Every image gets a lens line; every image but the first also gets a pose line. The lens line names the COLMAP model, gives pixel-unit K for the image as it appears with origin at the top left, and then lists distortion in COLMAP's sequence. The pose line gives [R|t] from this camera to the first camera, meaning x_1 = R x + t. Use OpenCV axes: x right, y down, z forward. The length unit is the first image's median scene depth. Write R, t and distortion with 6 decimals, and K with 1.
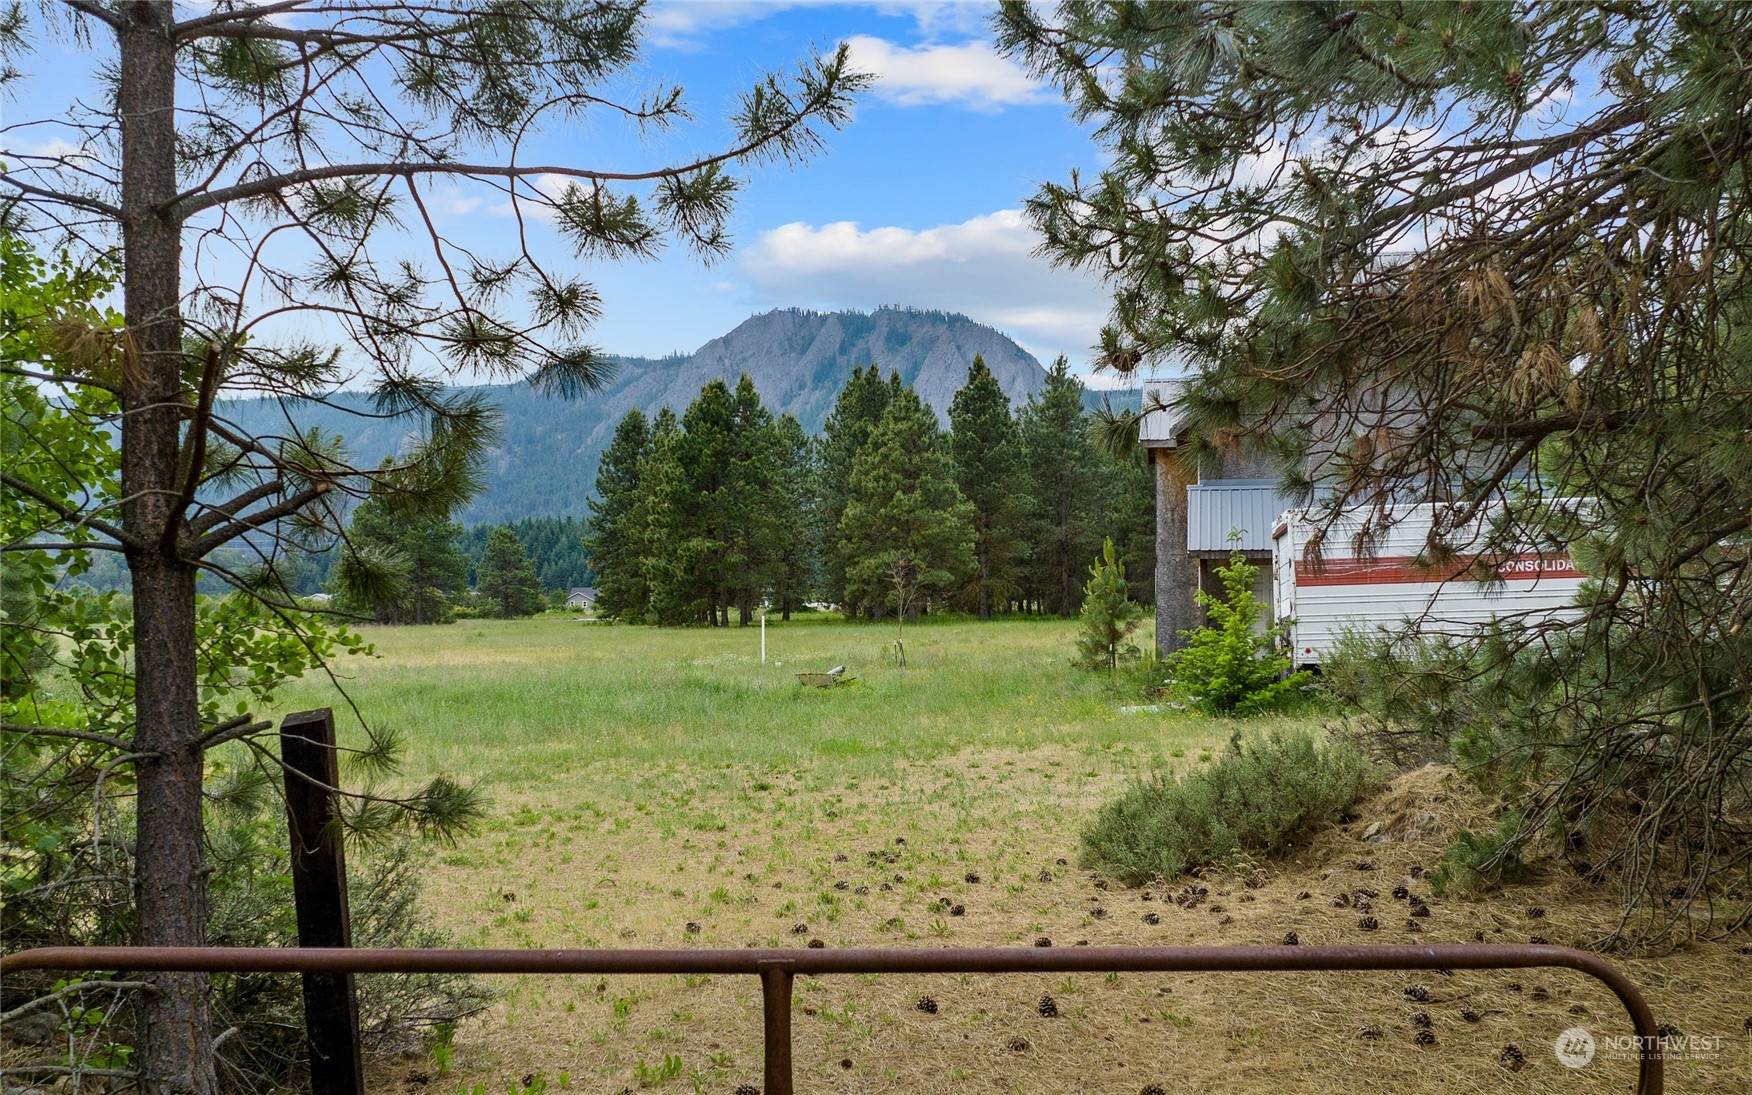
lens RADIAL K [[1543.0, 0, 850.7], [0, 1543.0, 571.7], [0, 0, 1]] dist [-0.012793, -0.027457]
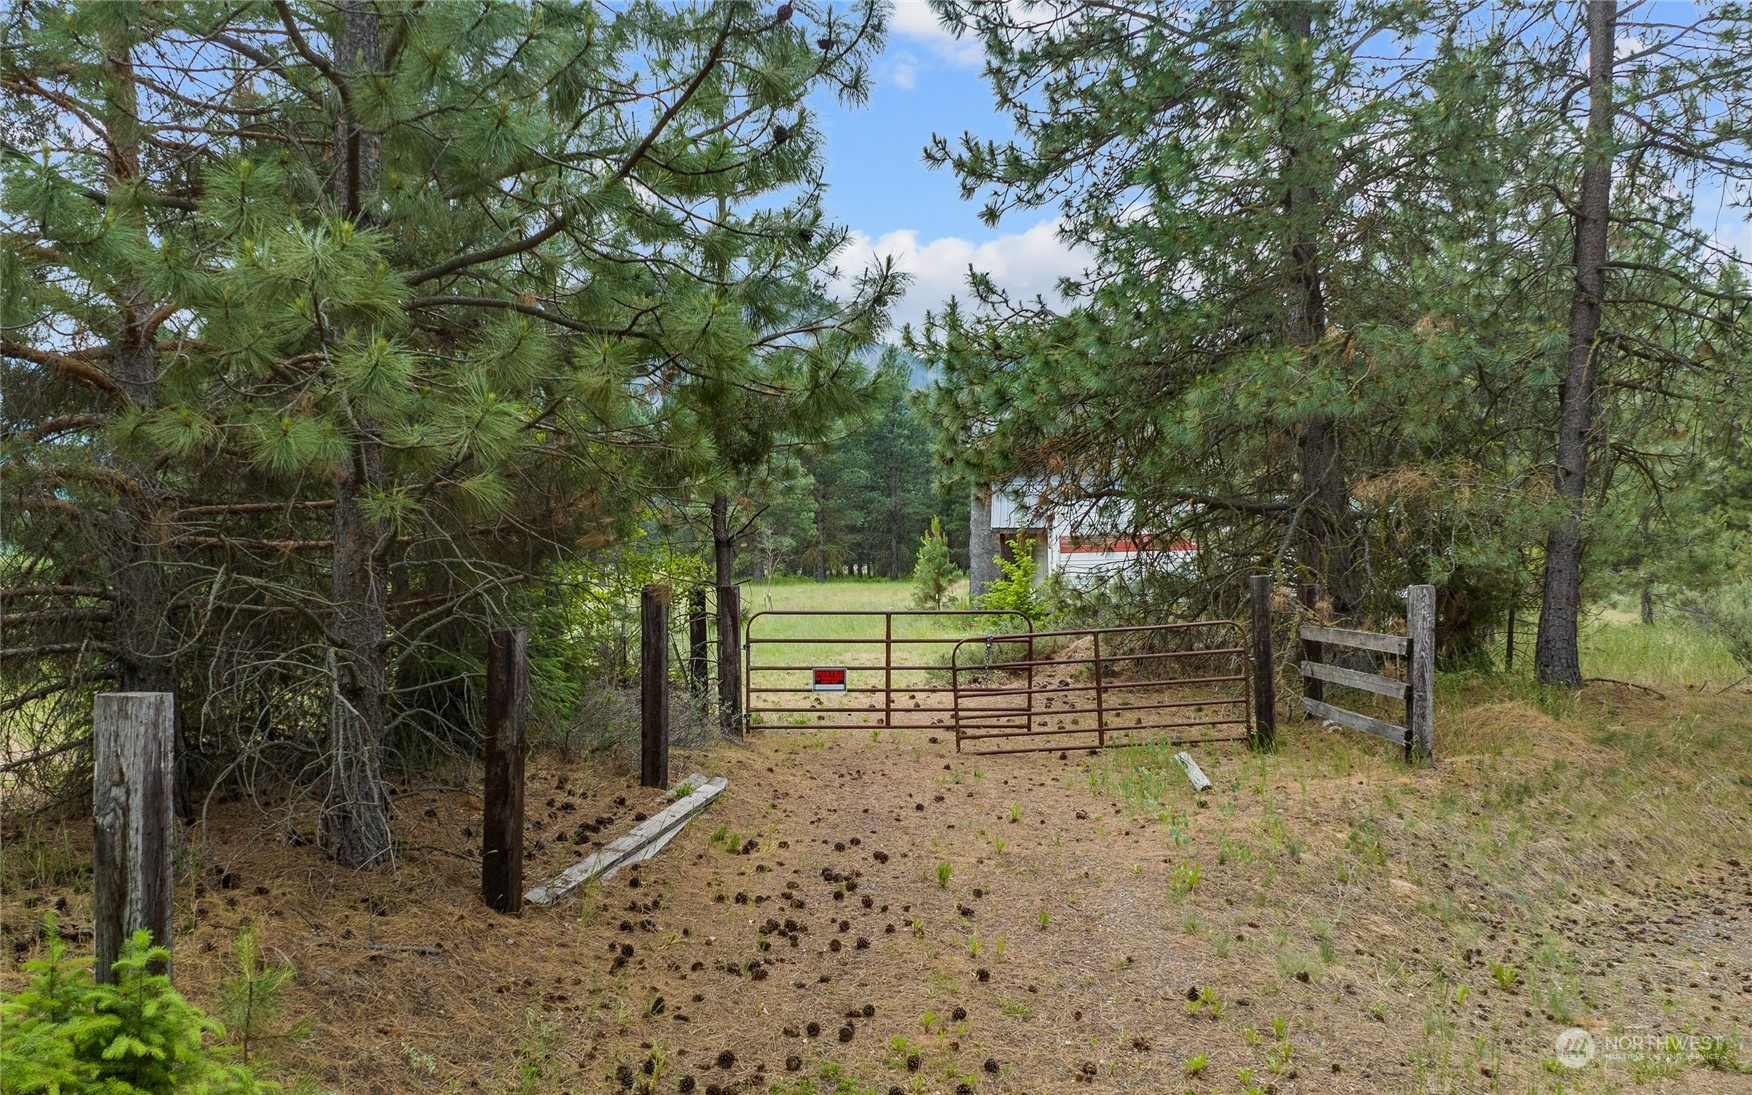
lens RADIAL K [[1543.0, 0, 850.7], [0, 1543.0, 571.7], [0, 0, 1]] dist [-0.012793, -0.027457]
pose [[0.993548, 0.004343, 0.113333, -0.058247], [-0.006926, 0.999725, 0.022406, -0.003154], [-0.113204, -0.023046, 0.993304, -0.325630]]
